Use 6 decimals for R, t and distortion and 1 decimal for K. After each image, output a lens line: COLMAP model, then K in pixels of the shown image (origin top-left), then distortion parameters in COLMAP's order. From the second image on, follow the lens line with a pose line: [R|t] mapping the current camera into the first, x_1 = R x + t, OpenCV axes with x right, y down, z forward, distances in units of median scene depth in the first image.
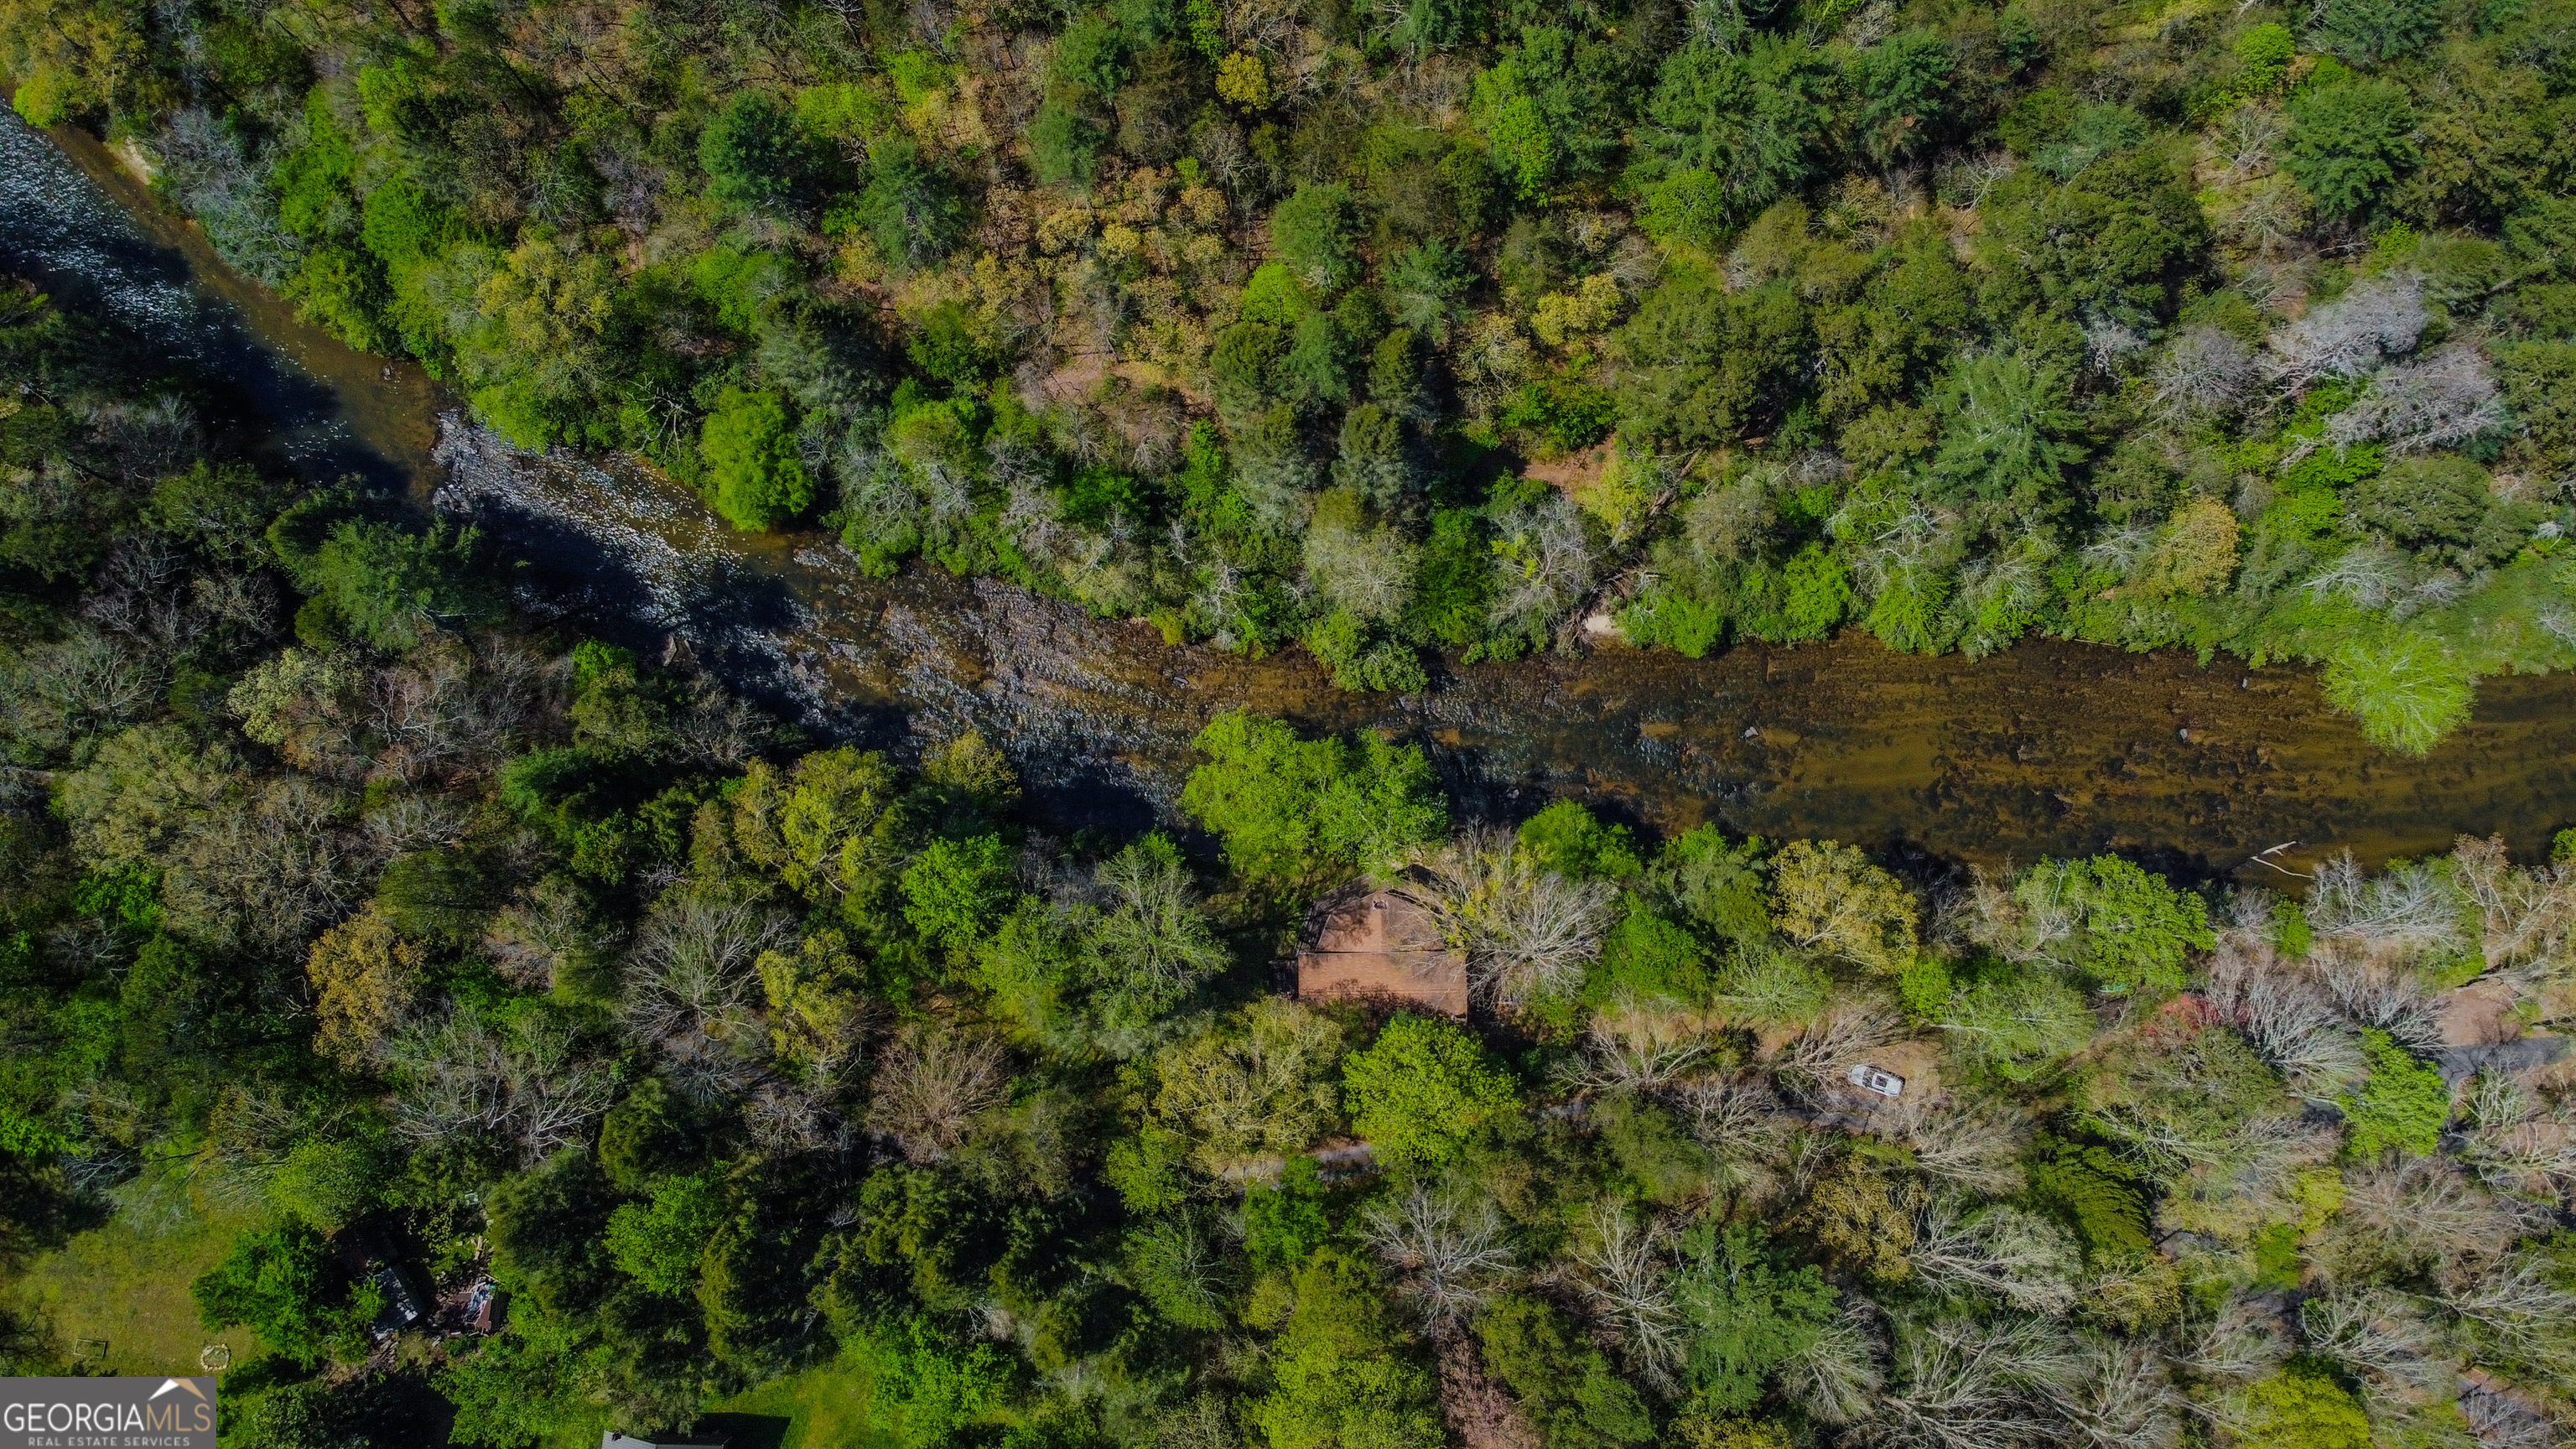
lens RADIAL K [[1948.8, 0, 1288.2], [0, 1948.8, 731.2], [0, 0, 1]] dist [0.010138, -0.018583]
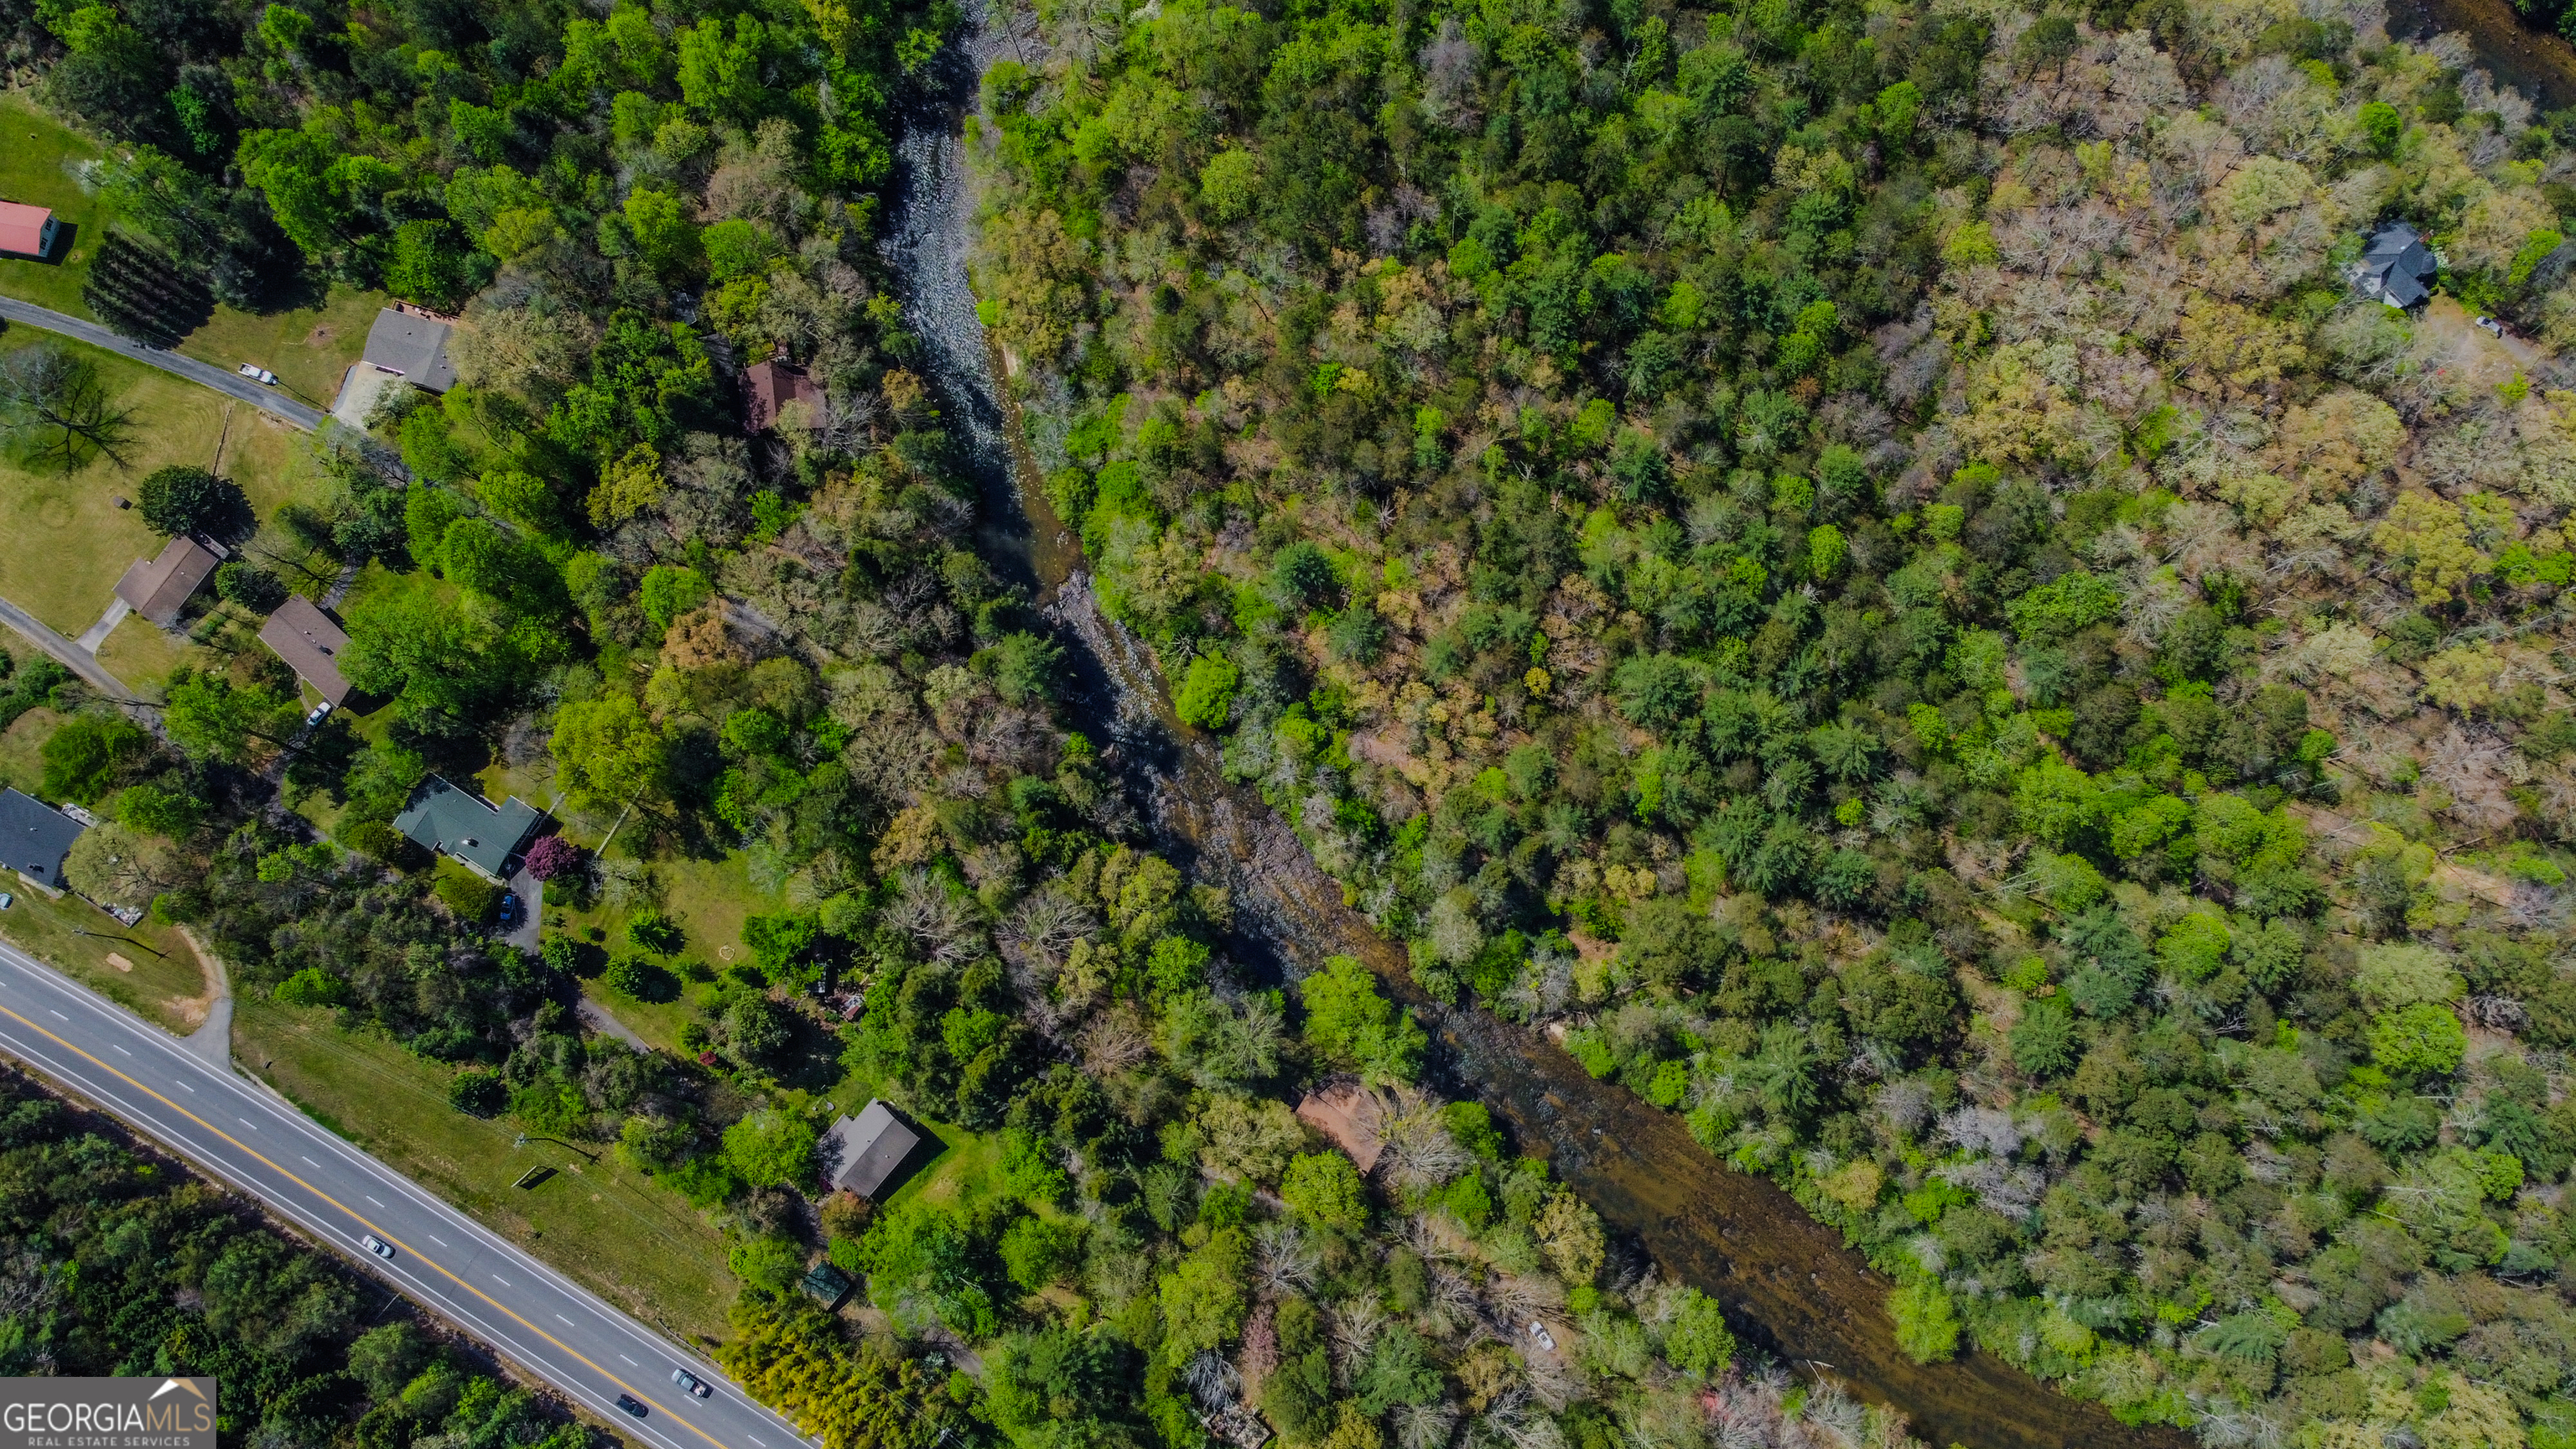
lens RADIAL K [[1948.8, 0, 1288.2], [0, 1948.8, 731.2], [0, 0, 1]] dist [0.010138, -0.018583]
pose [[0.833061, 0.543211, -0.104551, -0.003327], [-0.548993, 0.835067, -0.035653, -0.092091], [0.067941, 0.087099, 0.993880, -0.839746]]
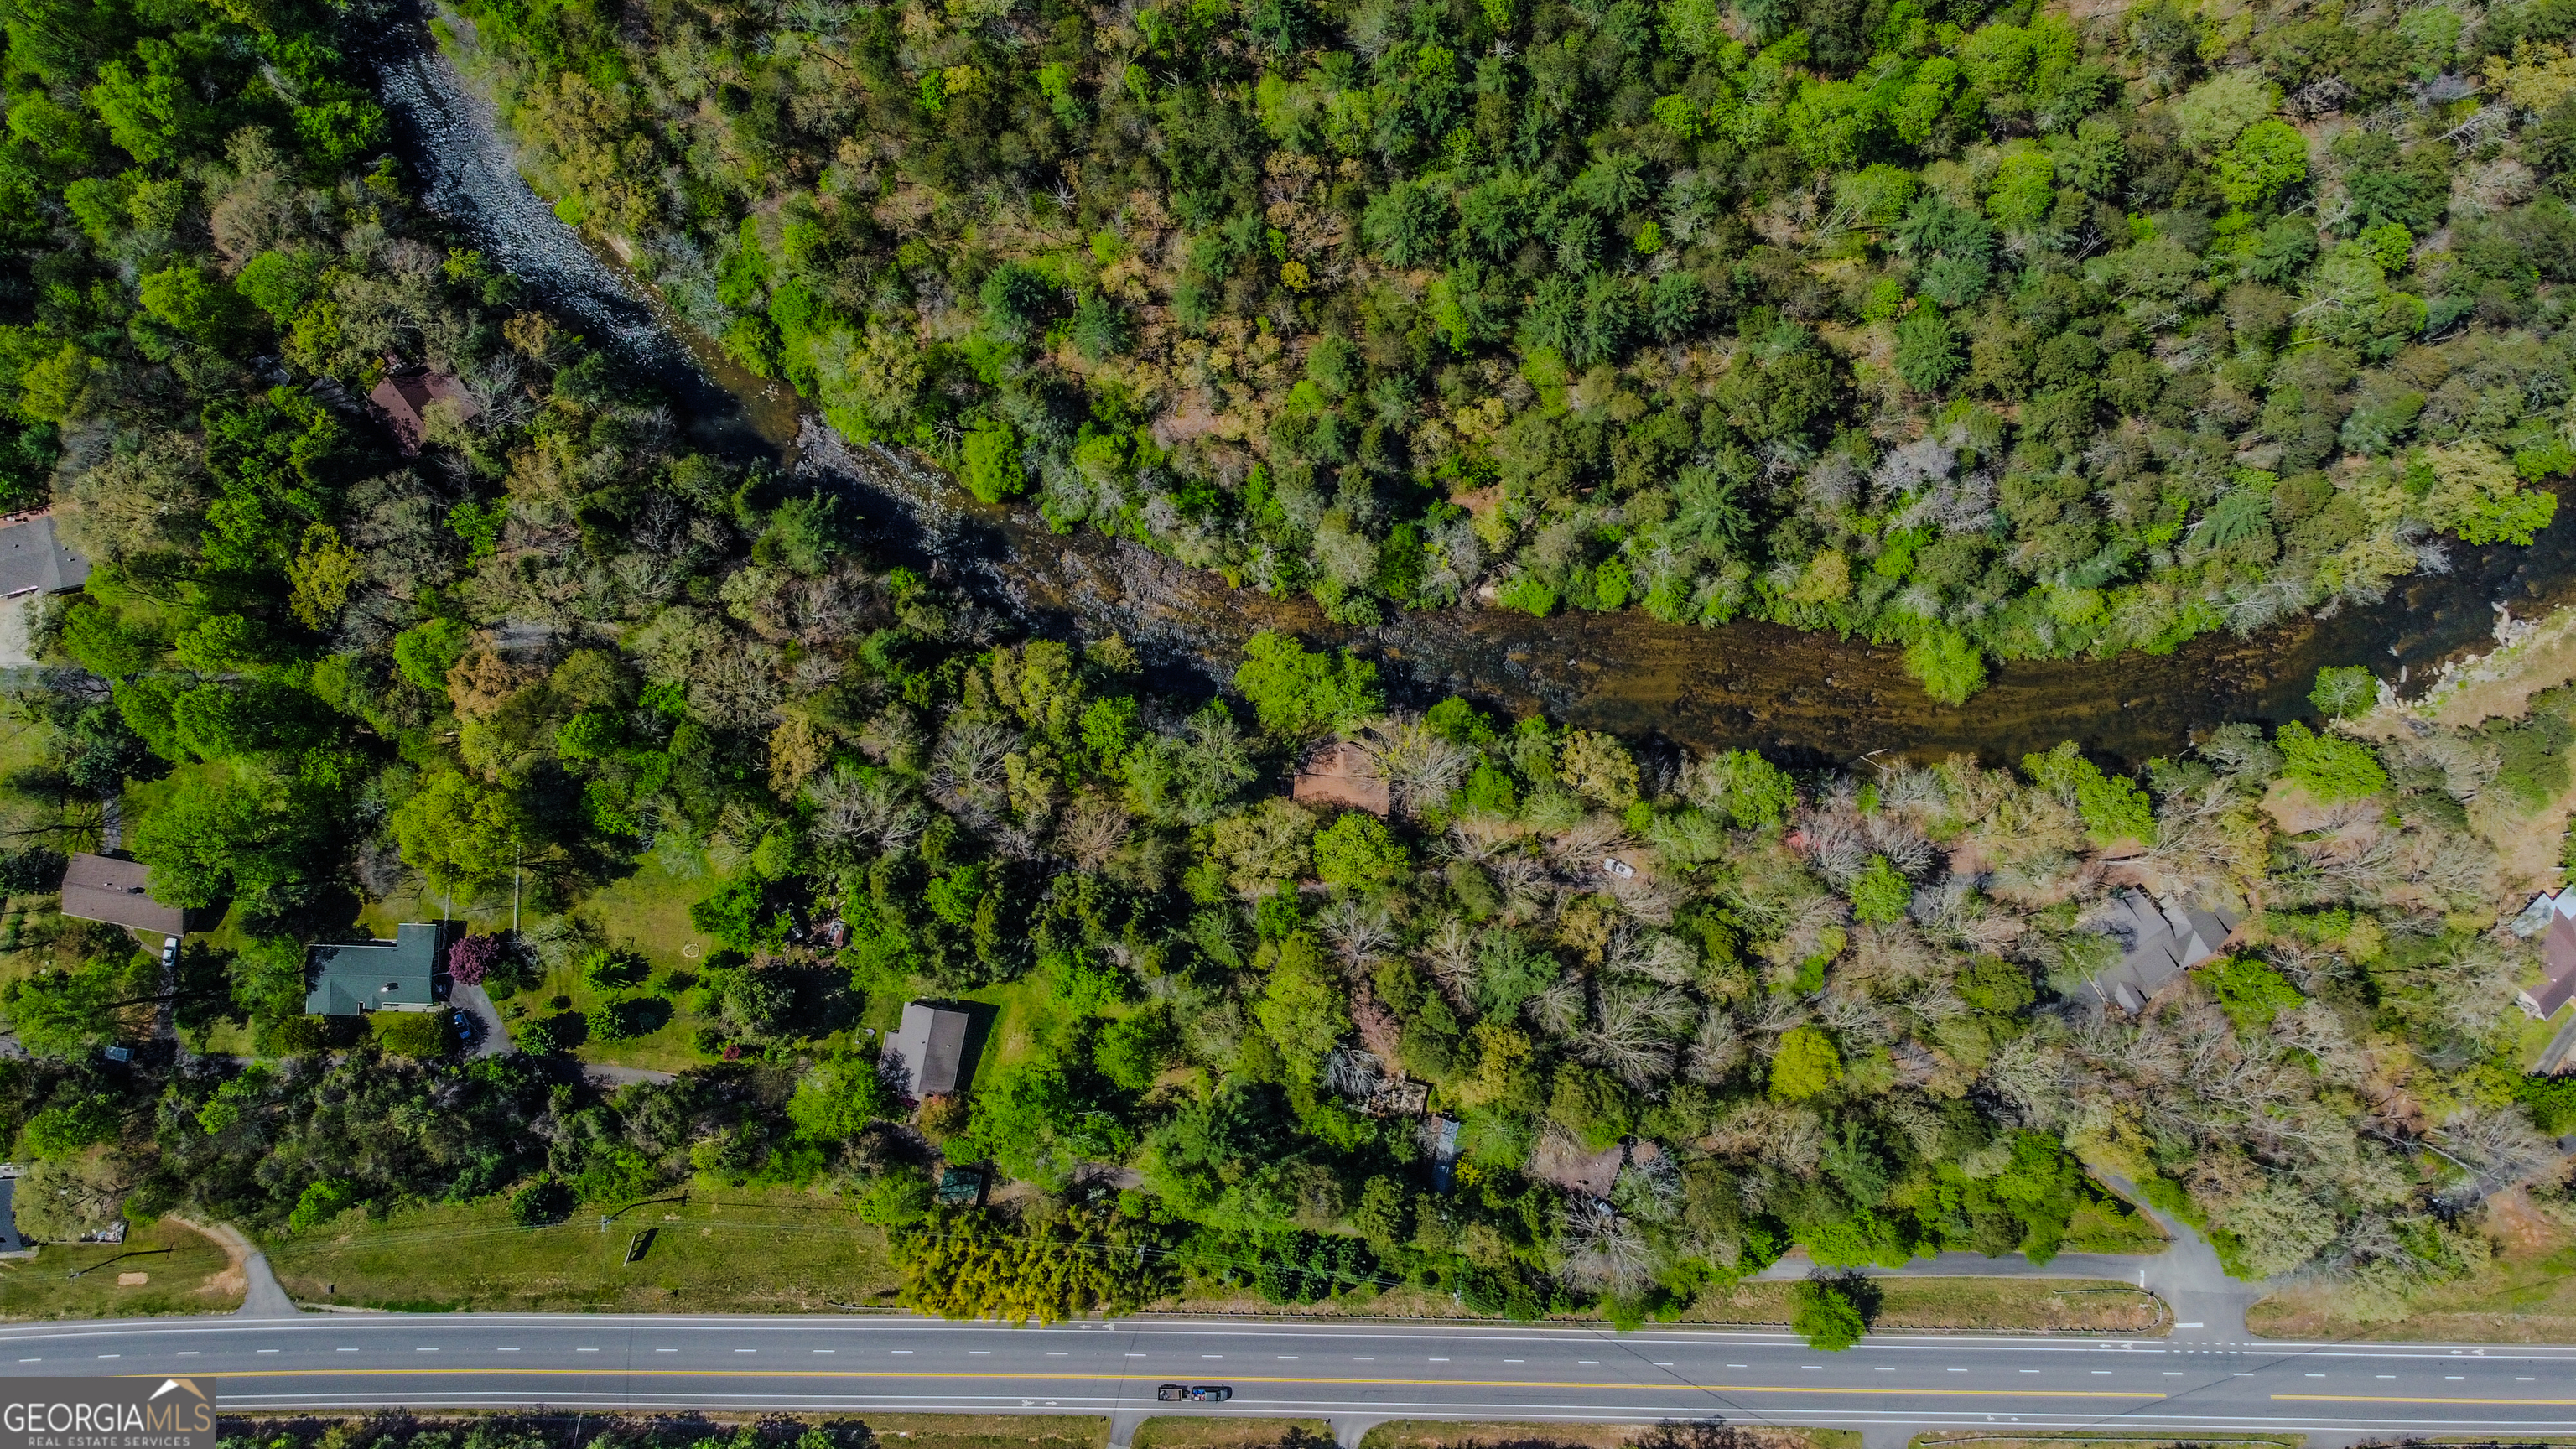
lens RADIAL K [[1969.0, 0, 1288.0], [0, 1969.0, 724.5], [0, 0, 1]] dist [0.009953, -0.006669]
pose [[0.997588, 0.069396, -0.001492, -0.001337], [-0.068996, 0.993736, 0.087908, -0.086460], [0.007583, -0.087593, 0.996127, -0.769781]]
